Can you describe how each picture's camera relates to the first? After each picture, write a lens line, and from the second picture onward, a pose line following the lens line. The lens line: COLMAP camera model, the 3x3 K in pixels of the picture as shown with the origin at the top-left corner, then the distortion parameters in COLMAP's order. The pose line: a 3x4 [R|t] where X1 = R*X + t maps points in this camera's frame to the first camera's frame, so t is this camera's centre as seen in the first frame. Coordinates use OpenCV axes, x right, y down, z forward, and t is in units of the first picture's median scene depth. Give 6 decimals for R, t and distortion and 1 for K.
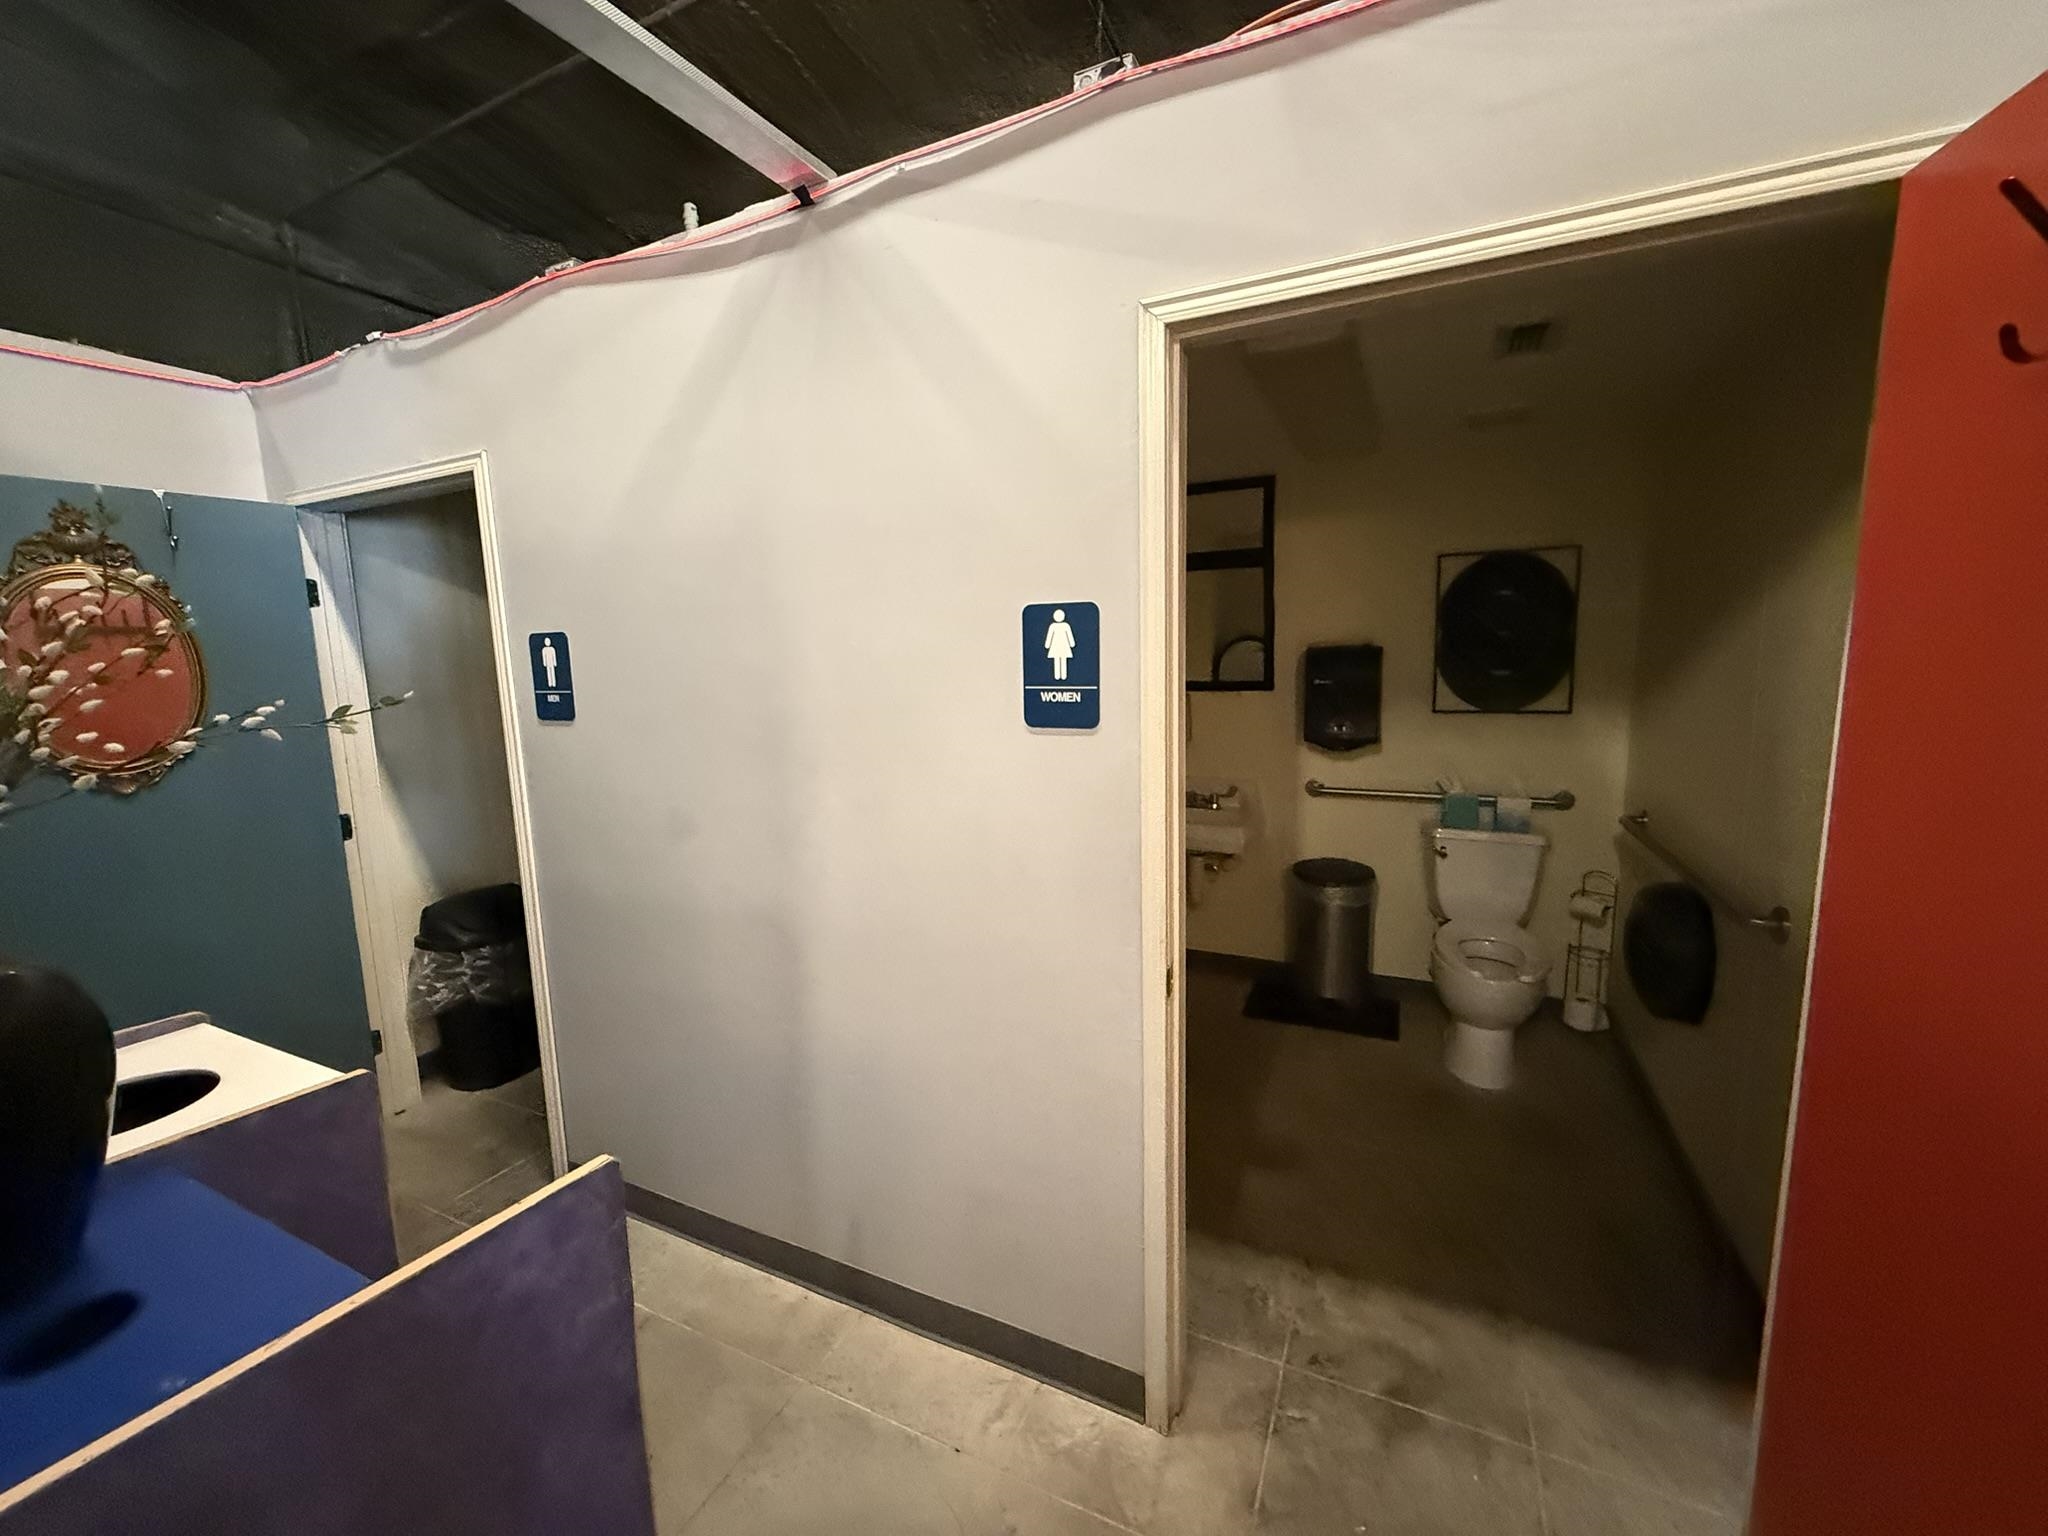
lens RADIAL K [[817.3, 0, 1037.6], [0, 817.3, 767.9], [0, 0, 1]] dist [0.003821, 0.000342]
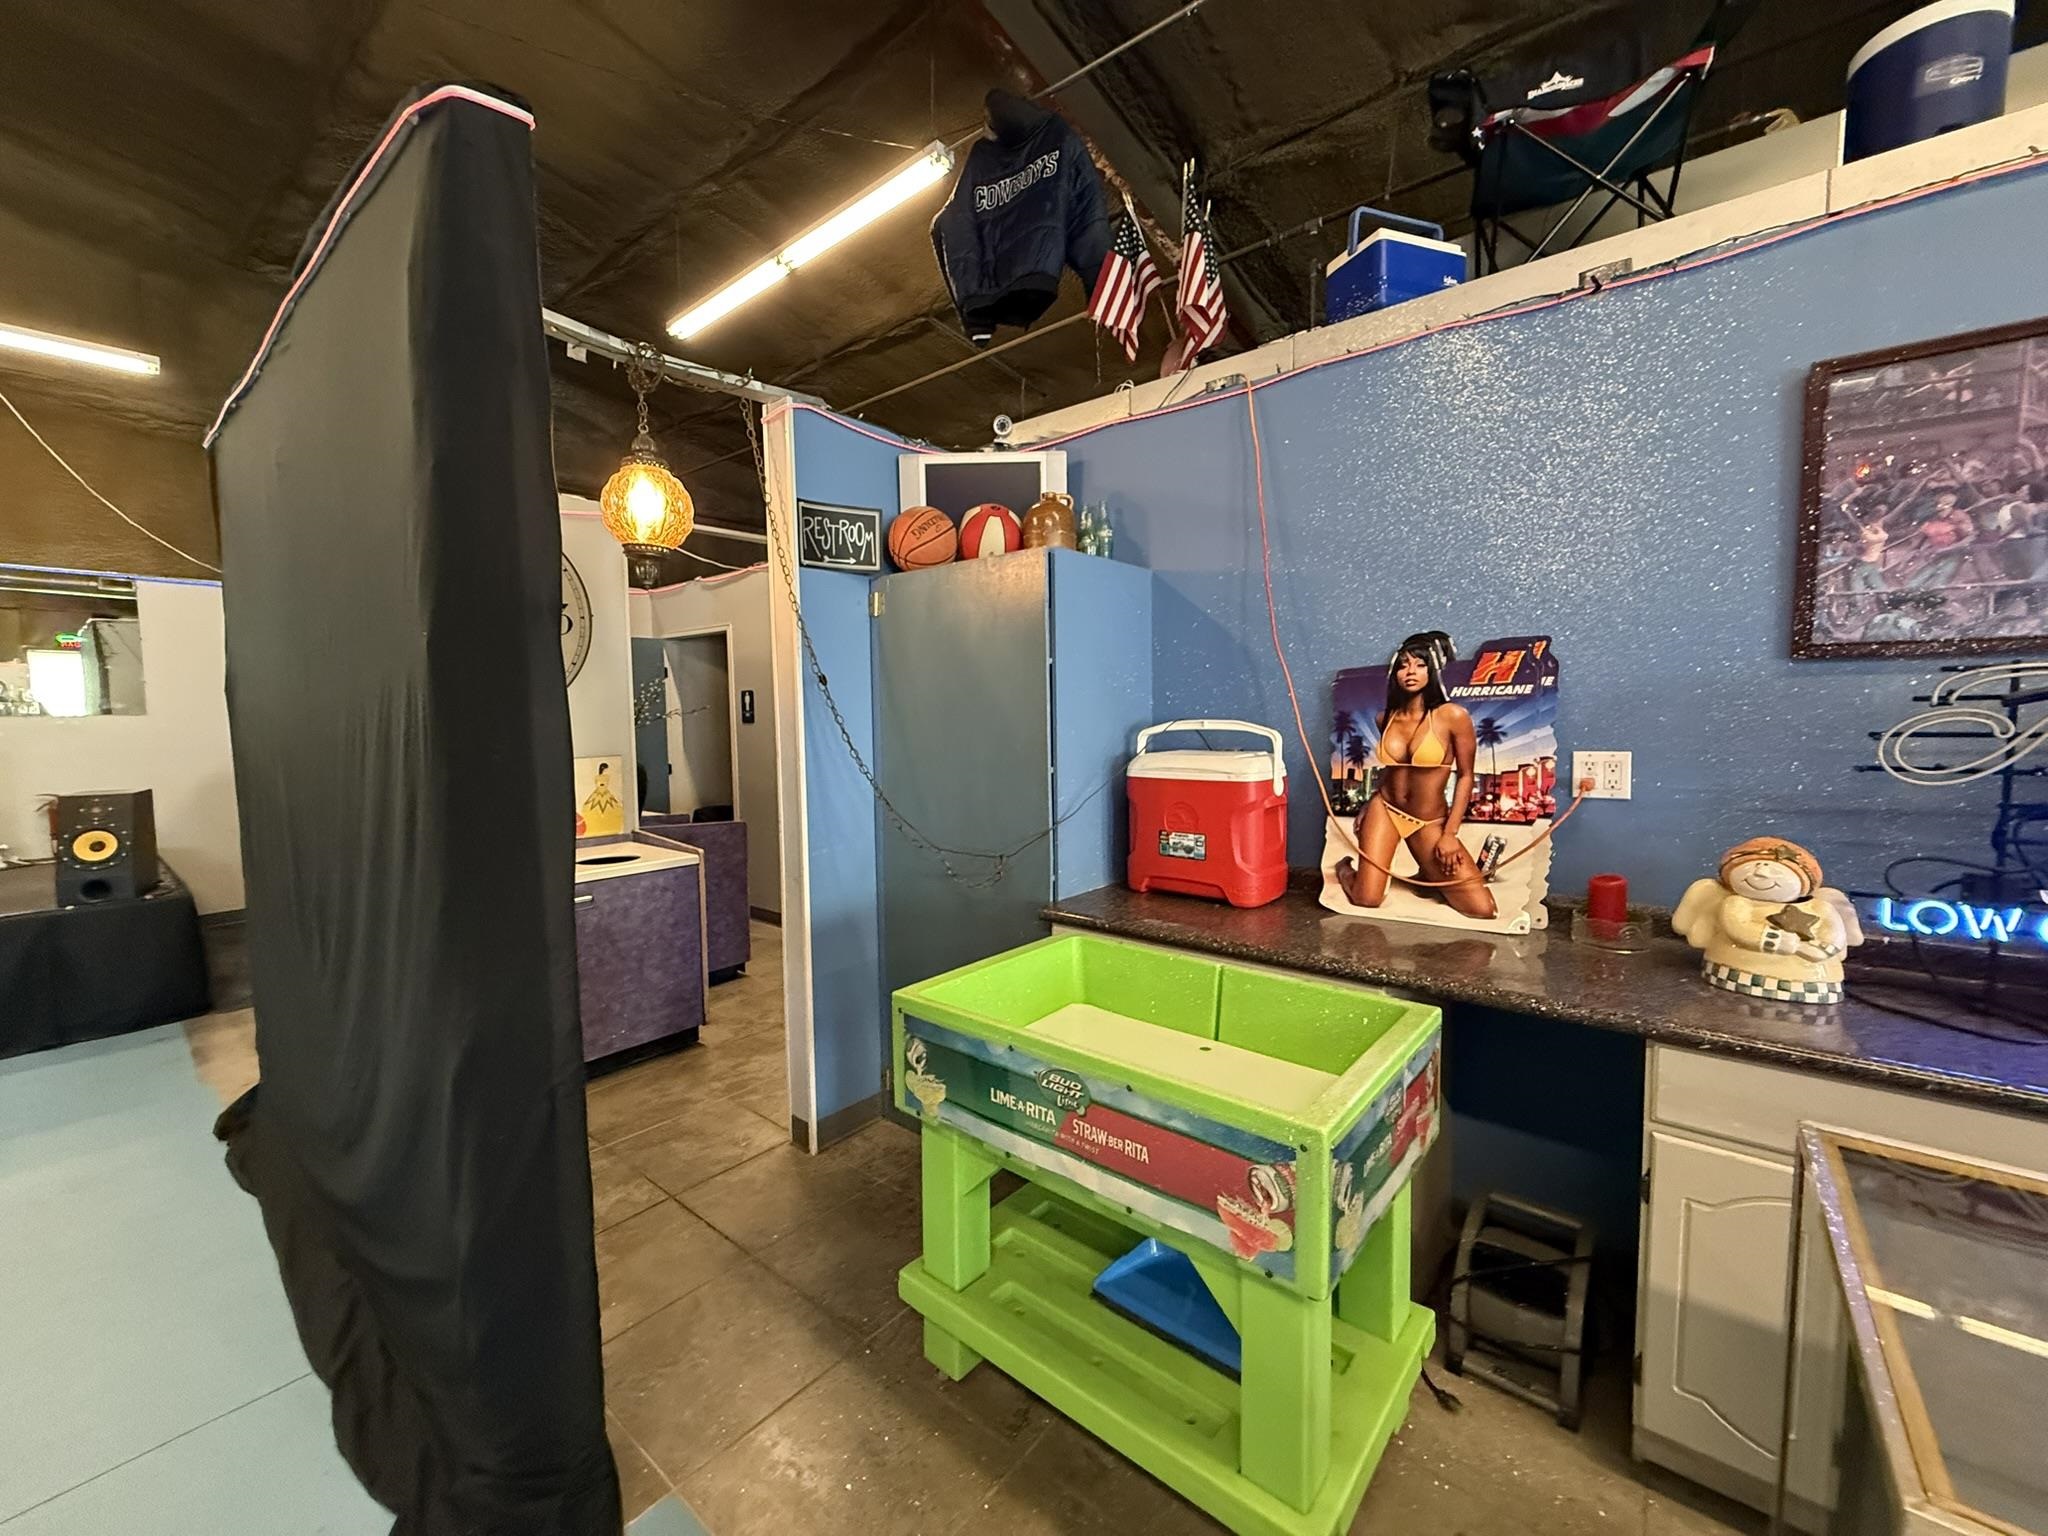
lens RADIAL K [[817.3, 0, 1016.9], [0, 817.3, 768.0], [0, 0, 1]] dist [0.003821, 0.000342]
pose [[0.968207, 0.026182, -0.248775, 0.841768], [-0.040054, 0.997902, -0.050864, 0.171390], [0.246922, 0.059211, 0.967225, -1.228292]]
